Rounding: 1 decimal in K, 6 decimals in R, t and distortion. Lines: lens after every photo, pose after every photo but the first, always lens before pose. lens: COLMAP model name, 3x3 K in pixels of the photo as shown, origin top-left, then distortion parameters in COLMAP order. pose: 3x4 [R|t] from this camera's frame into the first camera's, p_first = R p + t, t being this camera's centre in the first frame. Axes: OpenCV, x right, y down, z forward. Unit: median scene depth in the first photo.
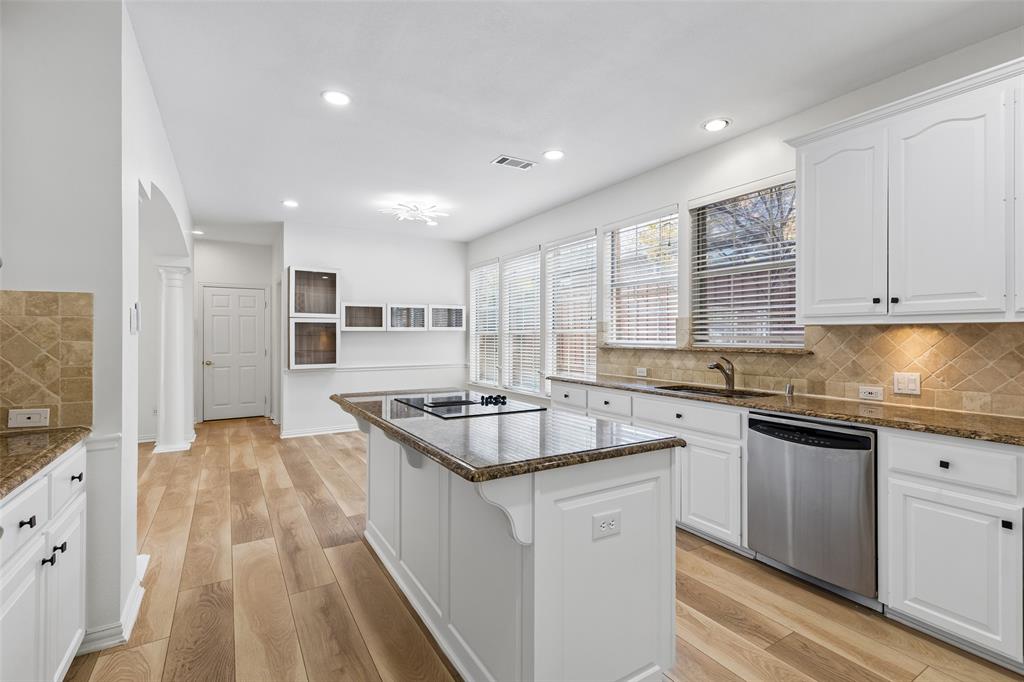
lens RADIAL K [[470.7, 0, 512.5], [0, 470.7, 334.7], [0, 0, 1]] dist [0.008475, -0.003160]
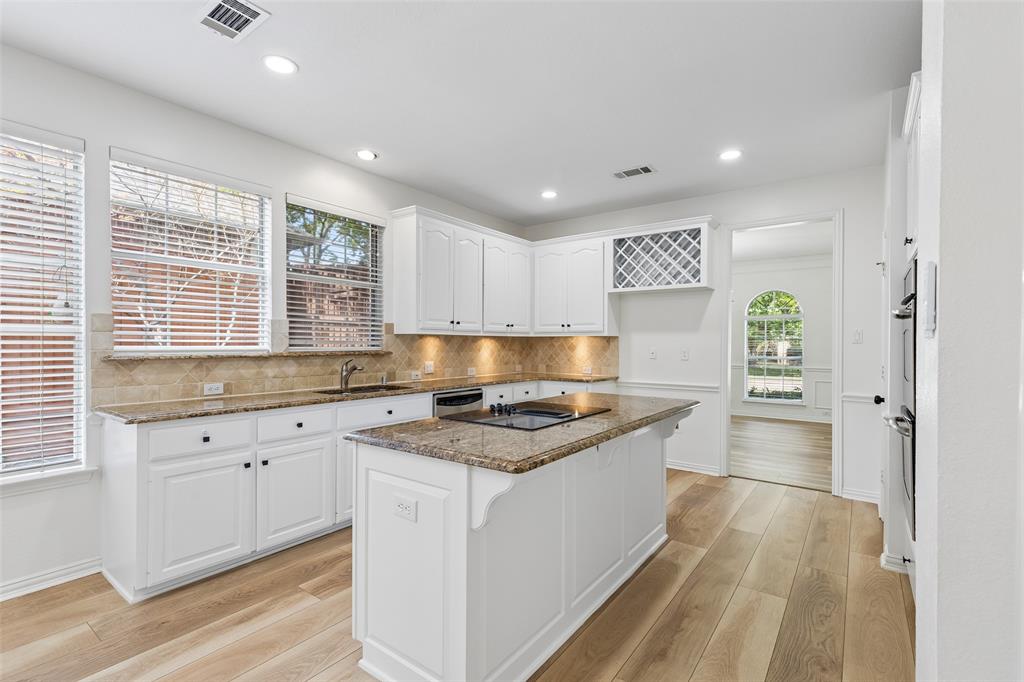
lens RADIAL K [[470.7, 0, 520.4], [0, 470.7, 345.1], [0, 0, 1]] dist [0.008475, -0.003160]
pose [[-0.391142, -0.008602, 0.920290, -0.778138], [-0.008653, 0.999946, 0.005668, 0.004152], [-0.920290, -0.005746, -0.391195, 1.127158]]
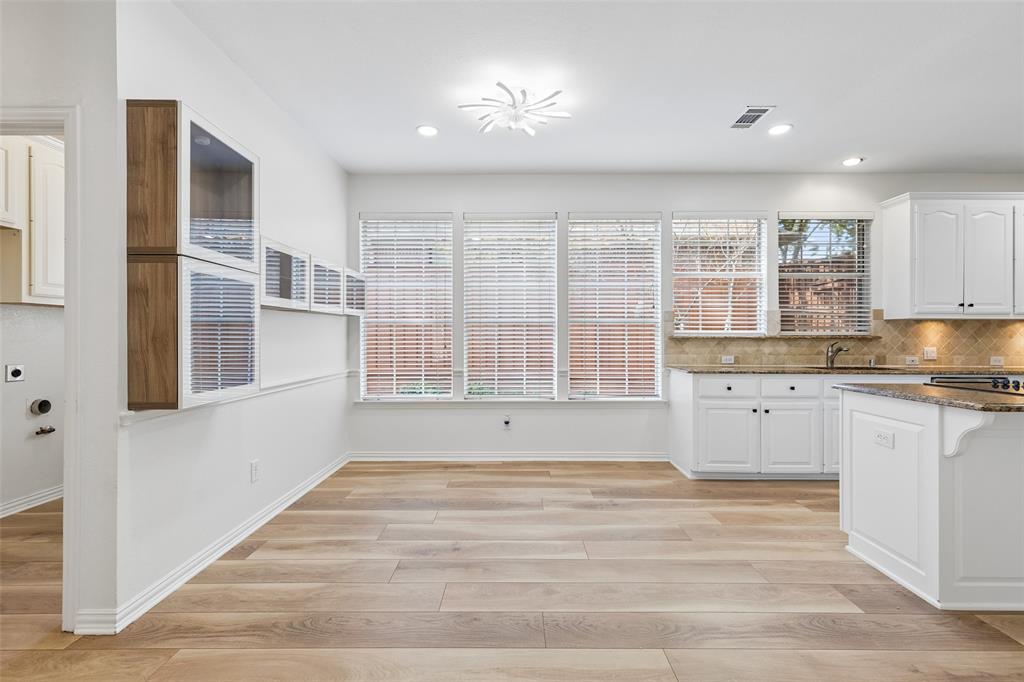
lens RADIAL K [[470.7, 0, 506.4], [0, 470.7, 335.1], [0, 0, 1]] dist [0.008475, -0.003160]
pose [[0.523597, 0.004118, 0.851956, -1.185972], [-0.004323, 0.999988, -0.002177, 0.037642], [-0.851955, -0.002543, 0.523609, 1.153644]]
